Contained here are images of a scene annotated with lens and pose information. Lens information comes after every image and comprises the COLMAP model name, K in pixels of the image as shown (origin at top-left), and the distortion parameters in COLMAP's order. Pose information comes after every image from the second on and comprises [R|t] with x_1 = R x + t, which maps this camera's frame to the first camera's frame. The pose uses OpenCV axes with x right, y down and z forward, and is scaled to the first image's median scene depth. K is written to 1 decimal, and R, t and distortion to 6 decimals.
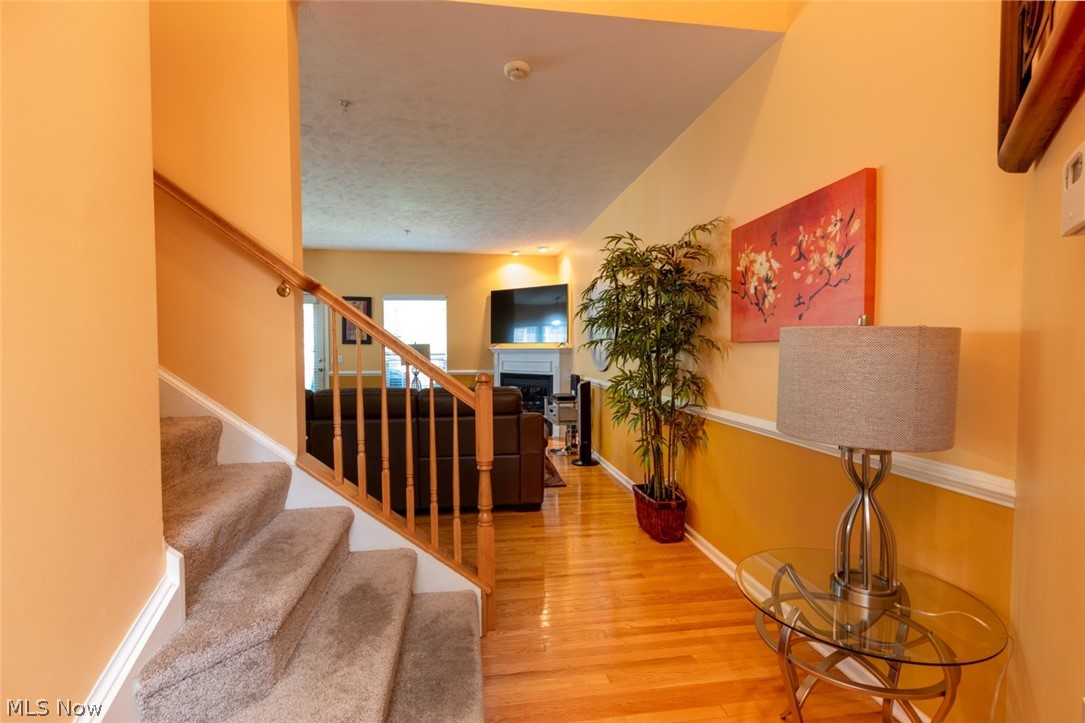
lens RADIAL K [[508.0, 0, 543.4], [0, 508.0, 364.9], [0, 0, 1]] dist [0.002540, -0.000538]
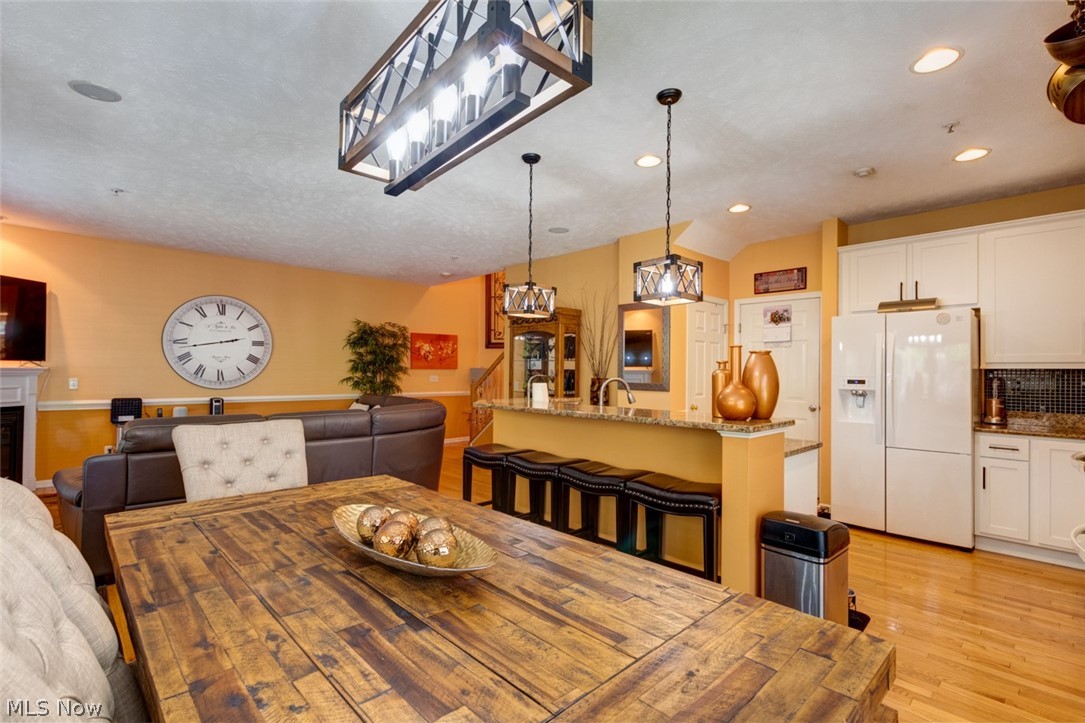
lens RADIAL K [[508.0, 0, 541.8], [0, 508.0, 364.7], [0, 0, 1]] dist [0.002540, -0.000538]
pose [[-0.585644, -0.000089, 0.810568, -3.242055], [0.015379, 0.999819, 0.011221, -0.119164], [-0.810423, 0.019037, -0.585536, 2.721588]]
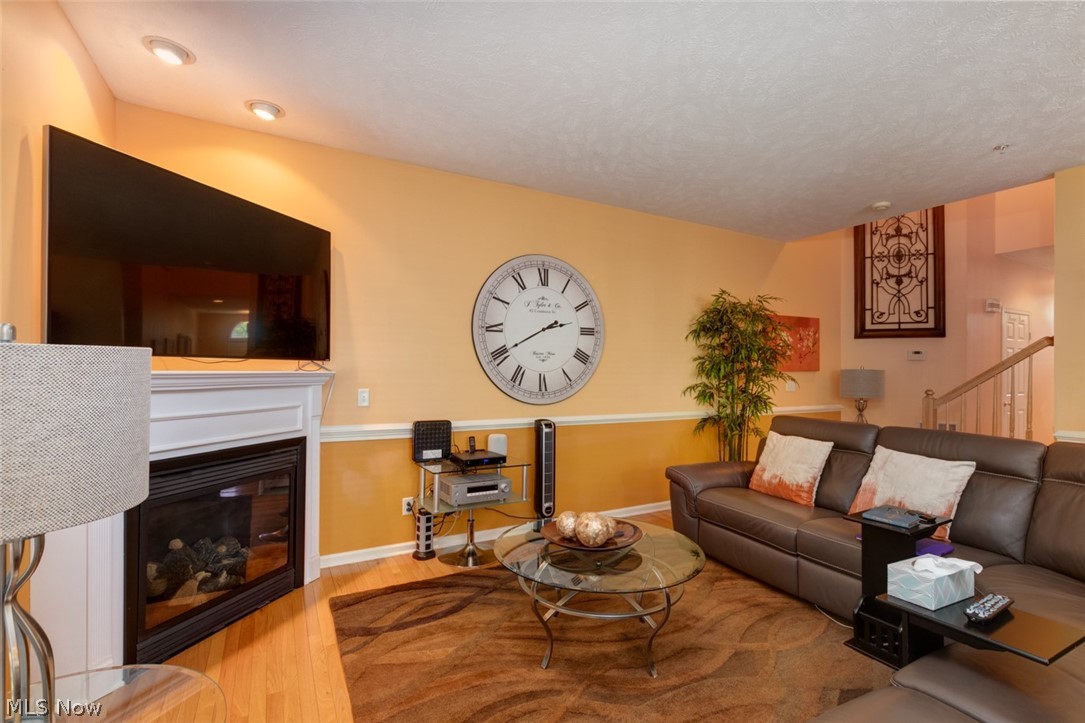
lens RADIAL K [[508.0, 0, 536.1], [0, 508.0, 365.3], [0, 0, 1]] dist [0.002540, -0.000538]
pose [[-0.339995, -0.001175, 0.940426, -1.473550], [0.021093, 0.999738, 0.008875, -0.132438], [-0.940191, 0.022854, -0.339882, 3.157790]]
